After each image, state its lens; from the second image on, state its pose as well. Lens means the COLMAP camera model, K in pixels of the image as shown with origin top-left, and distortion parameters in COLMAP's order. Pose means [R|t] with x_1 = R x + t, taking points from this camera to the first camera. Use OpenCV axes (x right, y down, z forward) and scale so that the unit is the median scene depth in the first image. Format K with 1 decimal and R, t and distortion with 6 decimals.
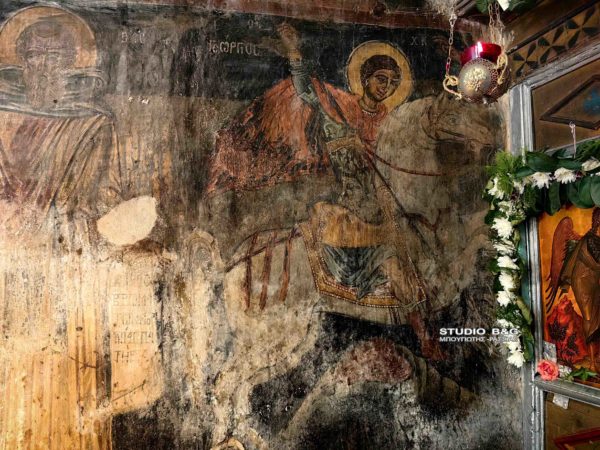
lens RADIAL K [[466.5, 0, 302.3], [0, 466.5, 232.1], [0, 0, 1]] dist [0.074351, -0.109468]
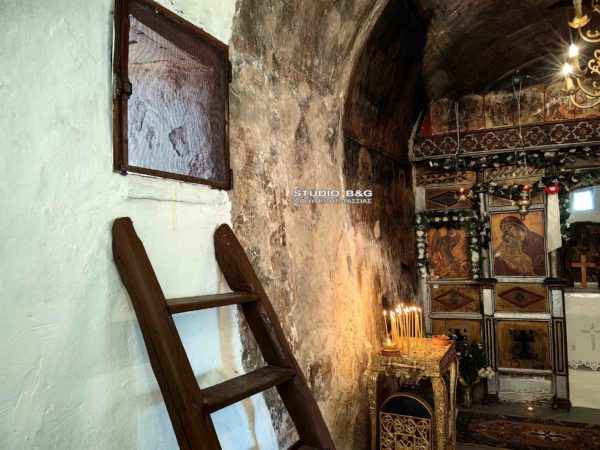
lens RADIAL K [[466.5, 0, 310.3], [0, 466.5, 229.3], [0, 0, 1]] dist [0.074351, -0.109468]
pose [[0.642705, 0.026330, 0.765661, -2.590368], [-0.023178, 0.999620, -0.014920, 0.027747], [-0.765763, -0.008157, 0.643071, -0.446857]]
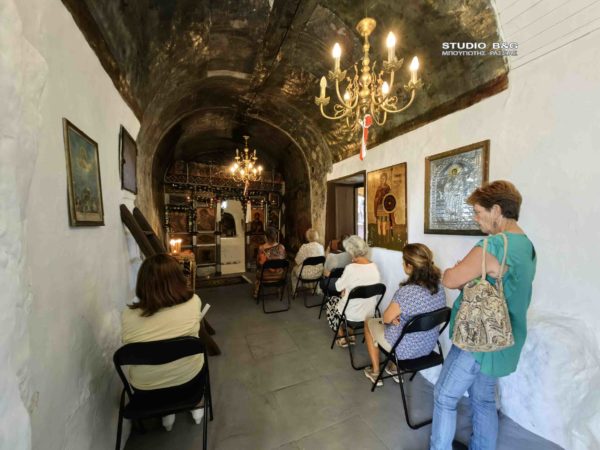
lens RADIAL K [[231.2, 0, 295.1], [0, 231.2, 227.4], [0, 0, 1]] dist [0.016254, -0.004224]
pose [[-0.183797, -0.017208, 0.982813, -3.801800], [-0.058208, 0.998283, 0.006593, 0.072203], [-0.981239, -0.055995, -0.184483, -0.319179]]
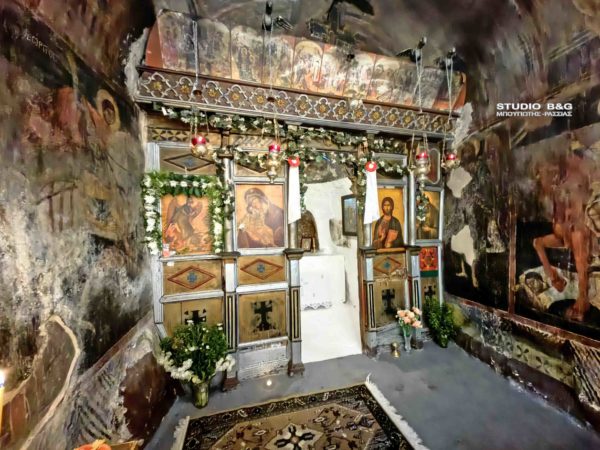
lens RADIAL K [[231.2, 0, 300.6], [0, 231.2, 226.1], [0, 0, 1]] dist [0.016254, -0.004224]
pose [[0.050201, 0.016159, 0.998608, -0.802592], [-0.037685, 0.999188, -0.014273, 0.126853], [-0.998028, -0.036916, 0.050769, 0.174556]]
